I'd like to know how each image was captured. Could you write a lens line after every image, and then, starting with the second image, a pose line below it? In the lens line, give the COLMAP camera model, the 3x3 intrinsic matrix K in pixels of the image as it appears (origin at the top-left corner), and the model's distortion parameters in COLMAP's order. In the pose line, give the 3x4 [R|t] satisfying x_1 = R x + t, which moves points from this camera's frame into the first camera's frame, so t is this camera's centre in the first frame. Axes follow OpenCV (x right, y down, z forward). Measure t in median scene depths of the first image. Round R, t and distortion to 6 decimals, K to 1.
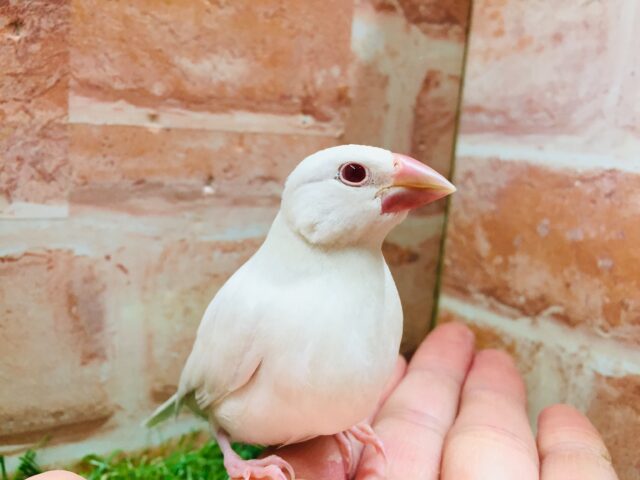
lens RADIAL K [[581.0, 0, 320.0], [0, 581.0, 240.0], [0, 0, 1]] dist [0.076141, -0.161775]
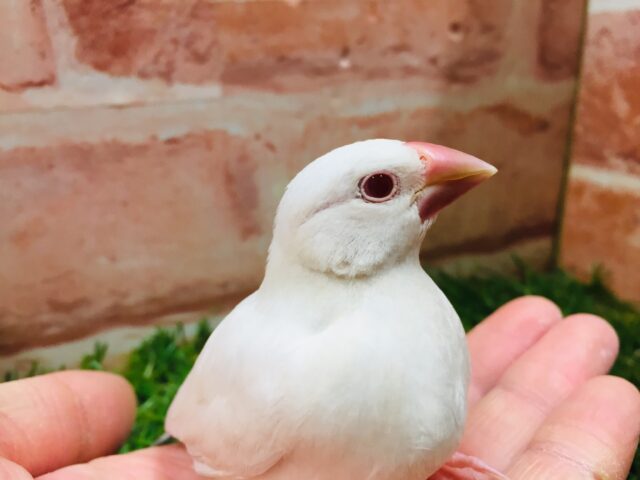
lens RADIAL K [[581.0, 0, 320.0], [0, 581.0, 240.0], [0, 0, 1]] dist [0.076141, -0.161775]
pose [[0.990548, -0.051342, -0.127196, -0.117249], [0.069437, 0.987401, 0.142190, 0.065931], [0.118293, -0.149678, 0.981633, -0.035415]]
